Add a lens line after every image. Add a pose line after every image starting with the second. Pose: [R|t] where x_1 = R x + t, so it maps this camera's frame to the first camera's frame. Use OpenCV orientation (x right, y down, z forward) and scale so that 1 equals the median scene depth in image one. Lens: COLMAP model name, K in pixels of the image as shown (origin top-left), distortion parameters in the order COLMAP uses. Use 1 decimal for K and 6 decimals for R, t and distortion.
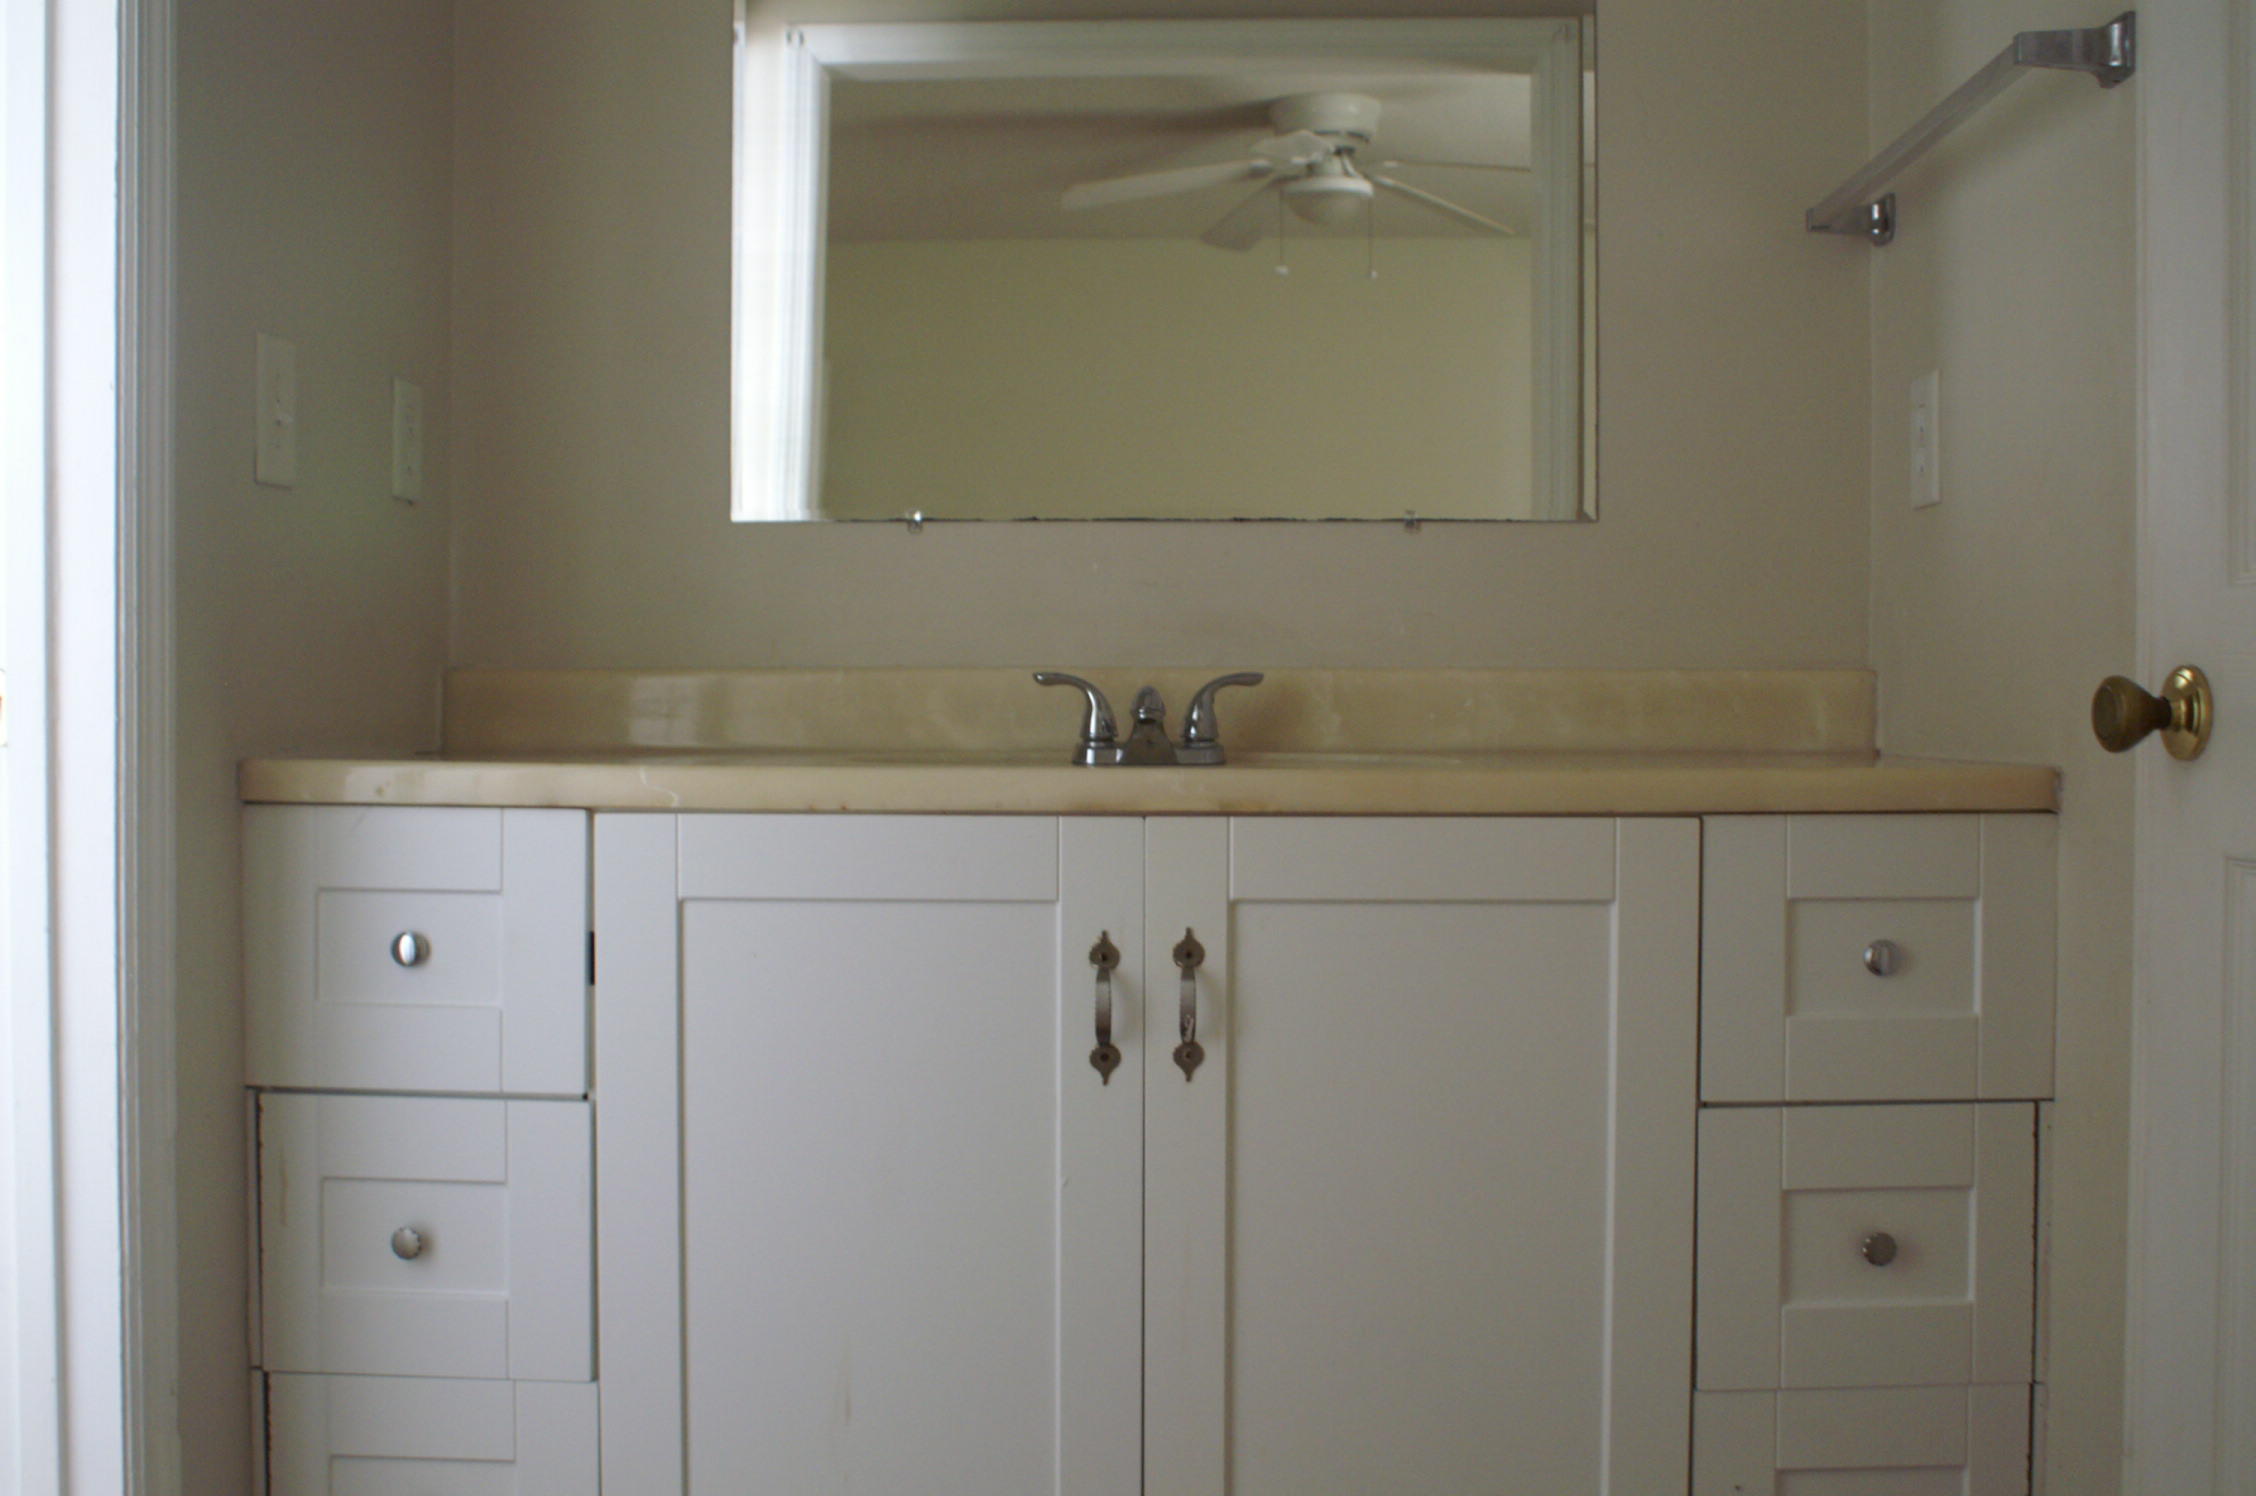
lens RADIAL K [[2354.3, 0, 1128.0], [0, 2354.3, 748.0], [0, 0, 1]] dist [-0.137536, 0.148505]
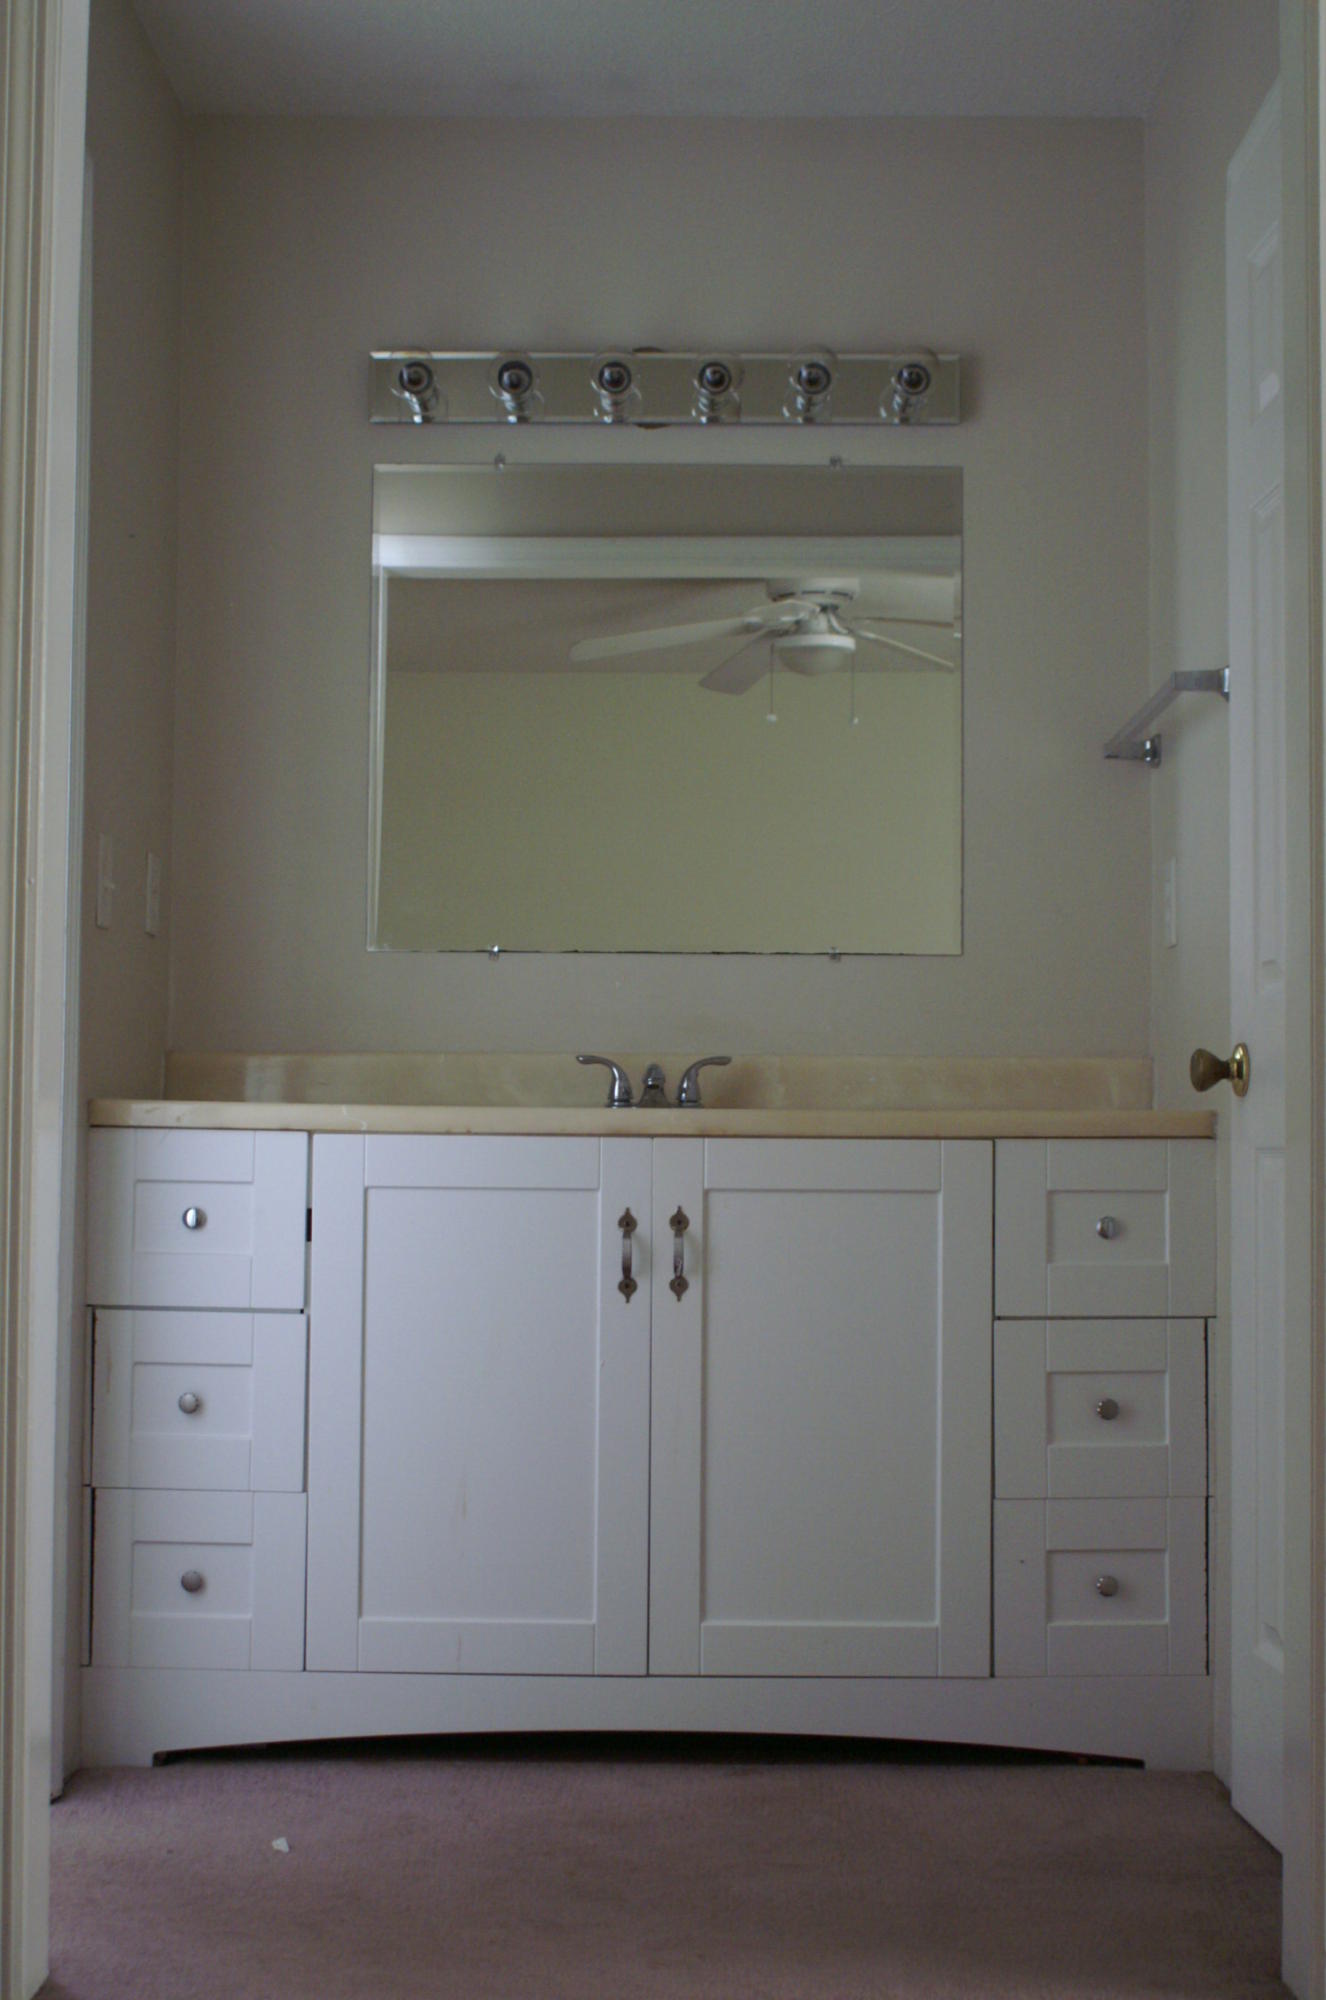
lens RADIAL K [[2951.8, 0, 667.7], [0, 2951.8, 973.4], [0, 0, 1]] dist [-0.073994, 0.036242]
pose [[0.999830, 0.007002, 0.017038, -0.018107], [-0.005633, 0.996850, -0.079108, 0.077370], [-0.017539, 0.078998, 0.996720, -1.049445]]
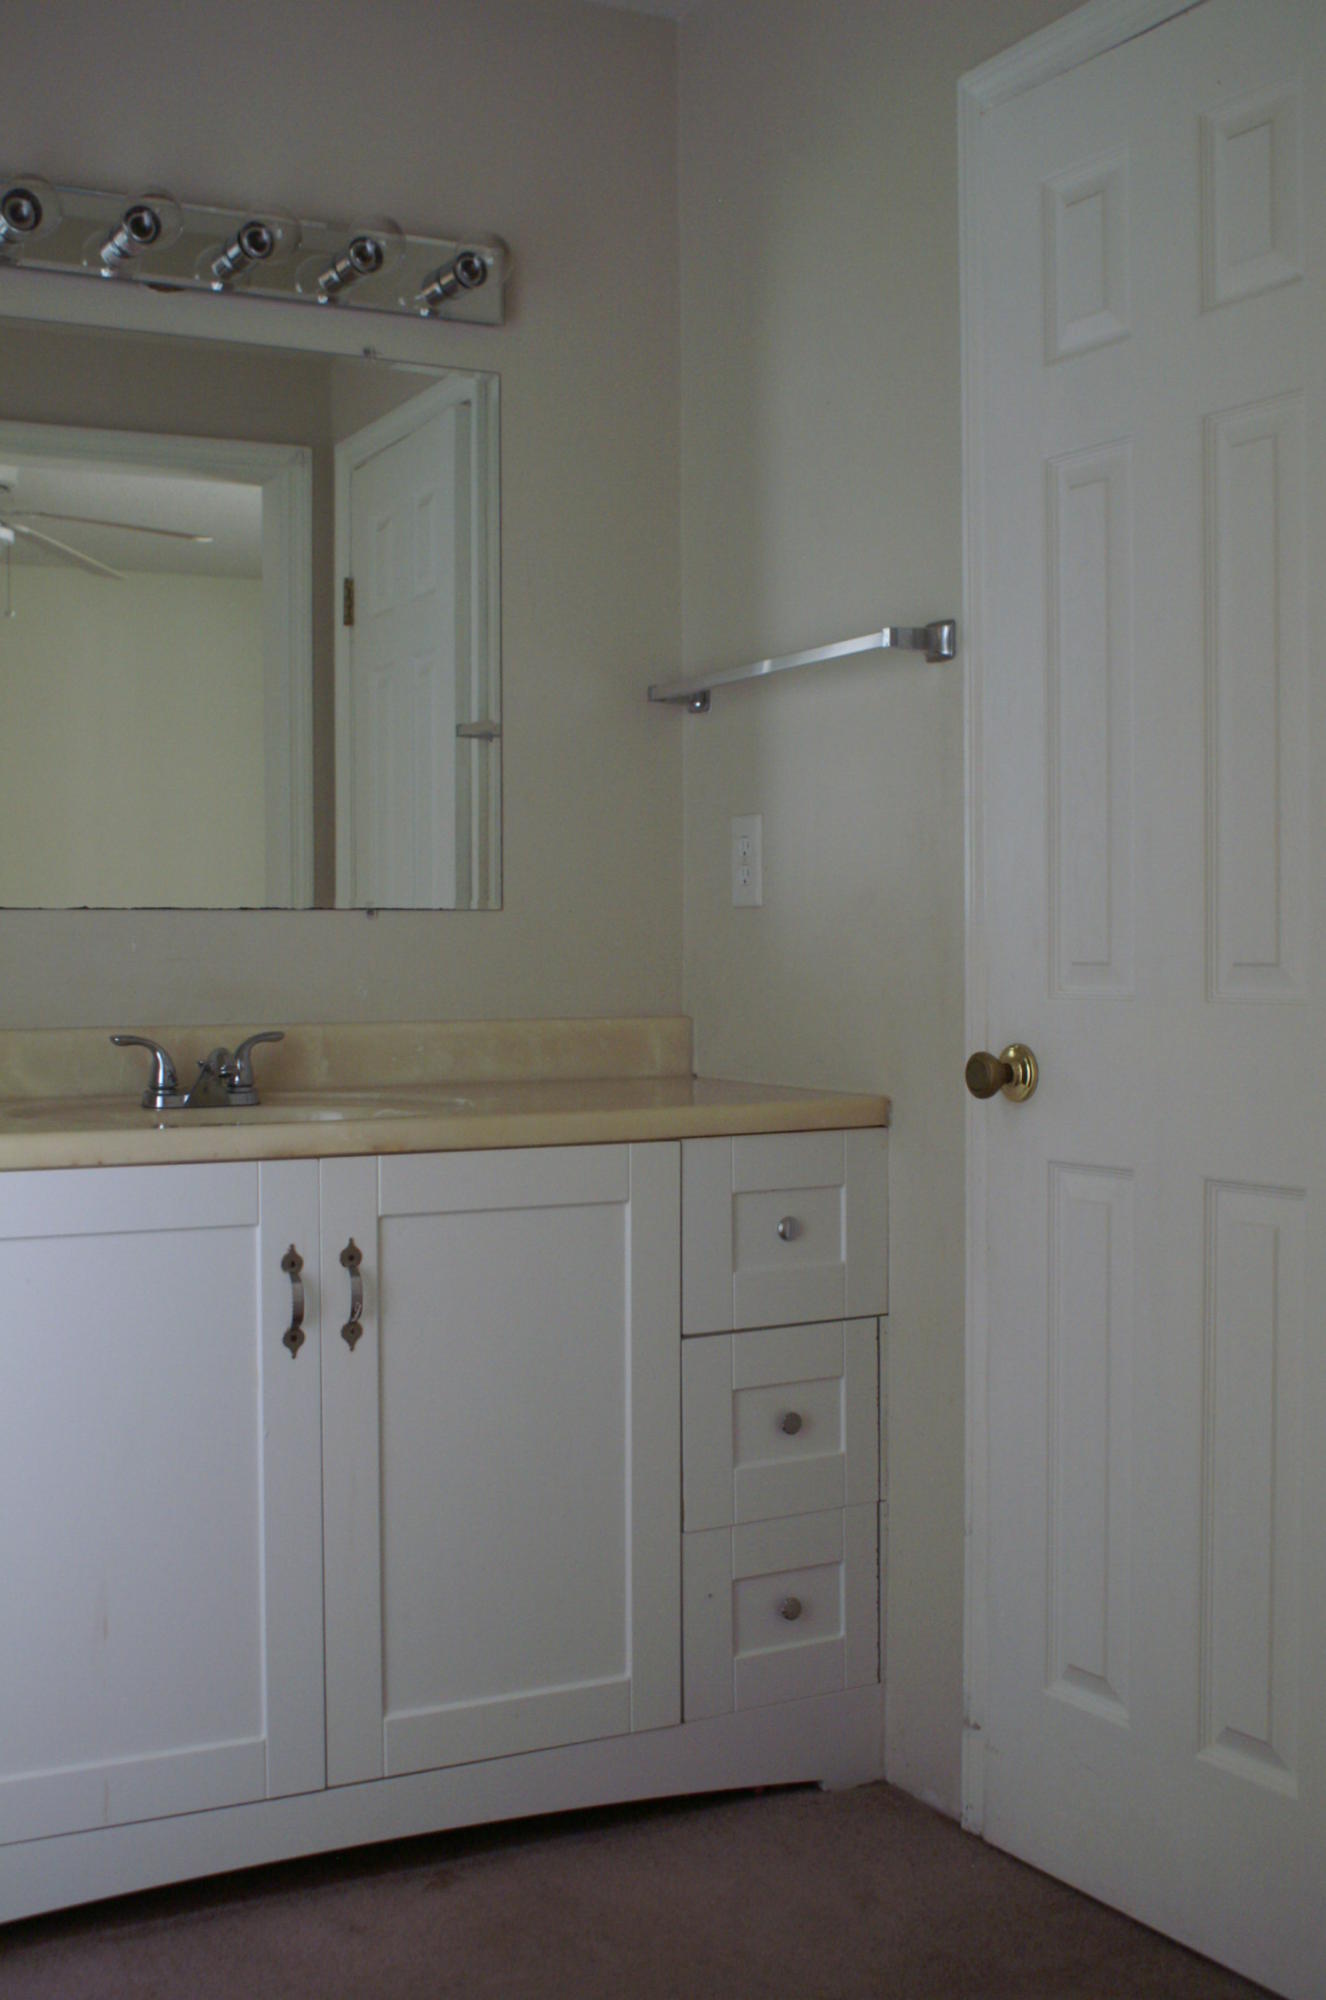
lens RADIAL K [[2307.9, 0, 663.0], [0, 2307.9, 1000.0], [0, 0, 1]] dist [-0.126012, 0.240140]
pose [[0.871197, -0.017562, 0.490619, -0.467368], [0.014621, 0.999845, 0.009827, -0.072006], [-0.490715, -0.001388, 0.871319, -0.250815]]
